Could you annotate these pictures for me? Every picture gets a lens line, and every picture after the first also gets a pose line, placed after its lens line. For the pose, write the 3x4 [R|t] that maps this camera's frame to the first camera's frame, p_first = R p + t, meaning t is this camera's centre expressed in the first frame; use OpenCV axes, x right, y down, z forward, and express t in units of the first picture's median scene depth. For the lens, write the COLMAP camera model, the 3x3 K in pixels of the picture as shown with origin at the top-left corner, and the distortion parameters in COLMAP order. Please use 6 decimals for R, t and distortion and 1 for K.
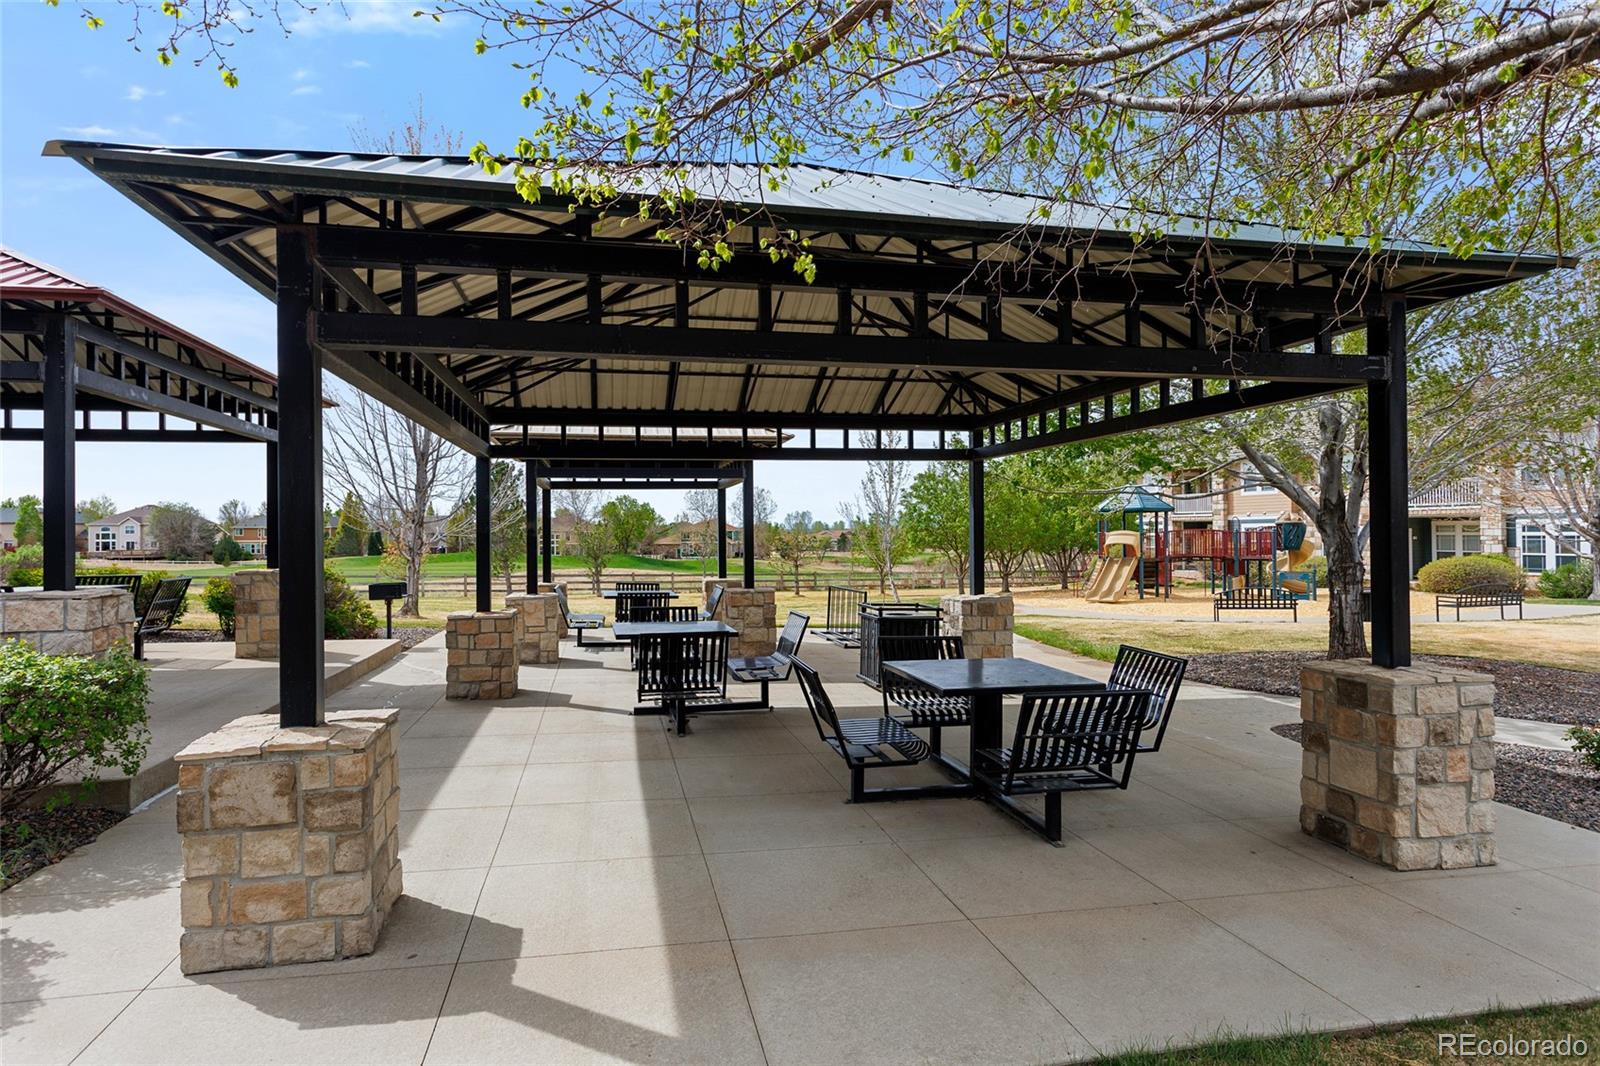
lens RADIAL K [[873.5, 0, 797.8], [0, 873.5, 530.7], [0, 0, 1]] dist [0.008864, 0.000409]
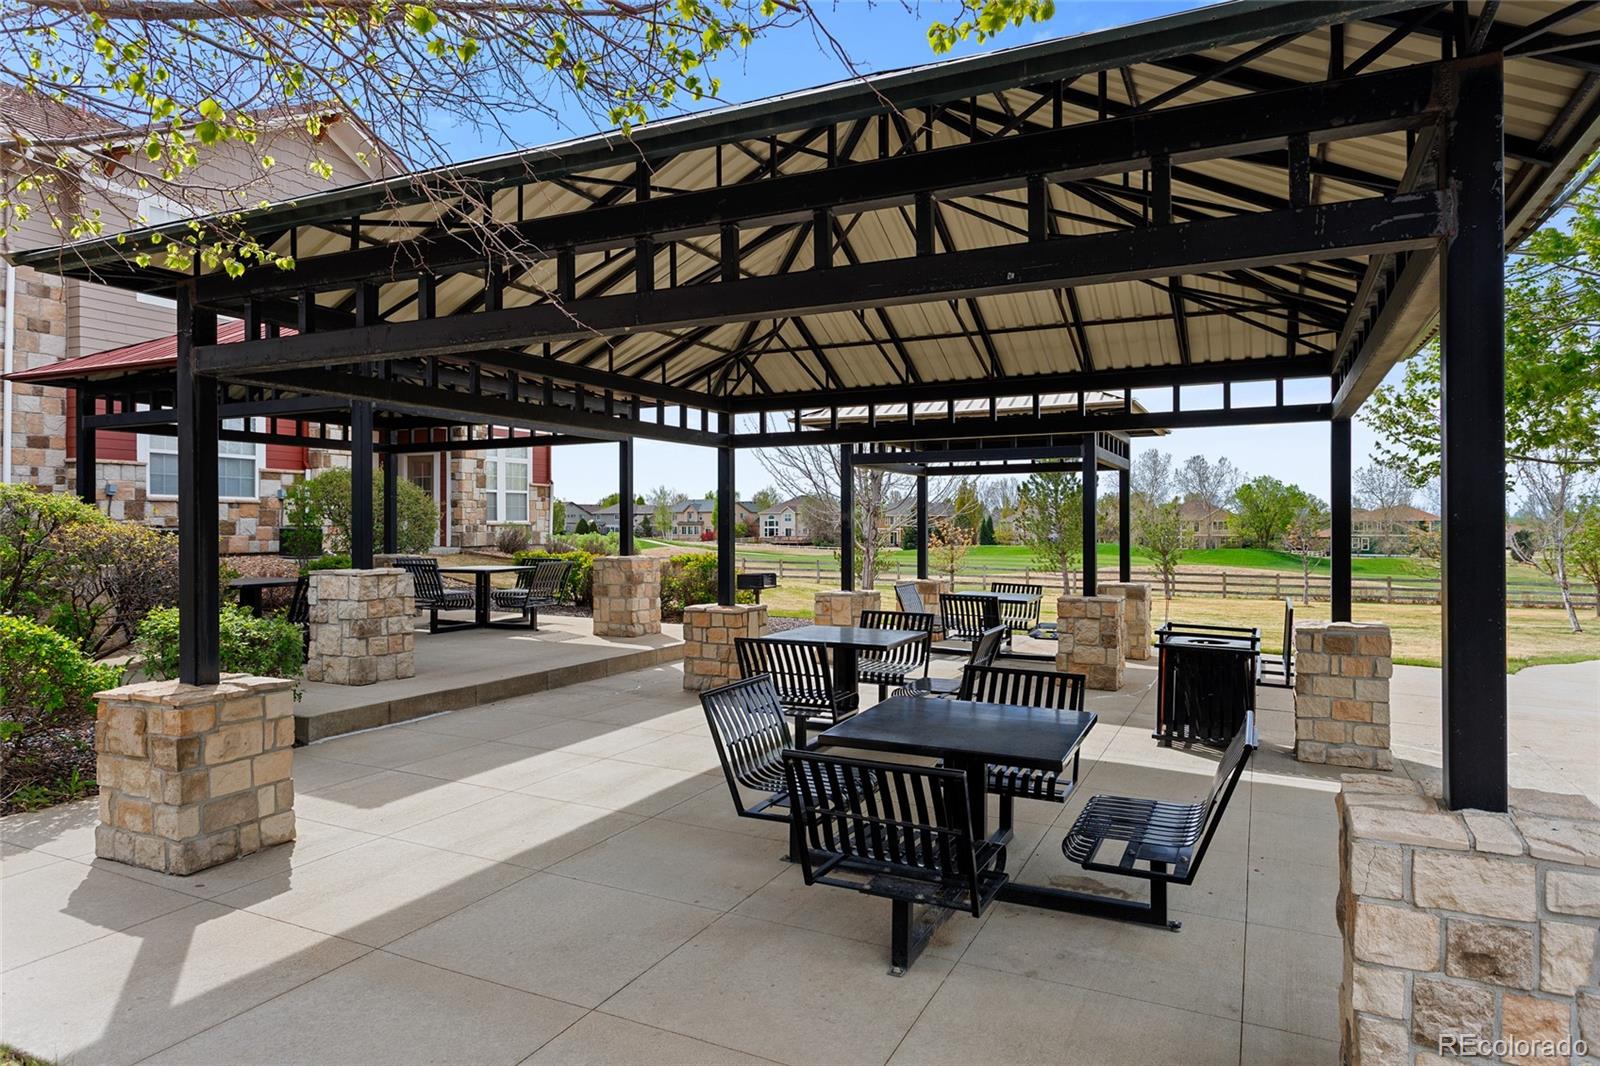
lens RADIAL K [[1000.6, 0, 794.7], [0, 1000.6, 534.2], [0, 0, 1]] dist [0.001063, 0.003418]
pose [[0.783983, 0.011074, -0.620684, 0.410101], [-0.001527, 0.999872, 0.015911, -0.005179], [0.620781, -0.011526, 0.783900, 0.176996]]
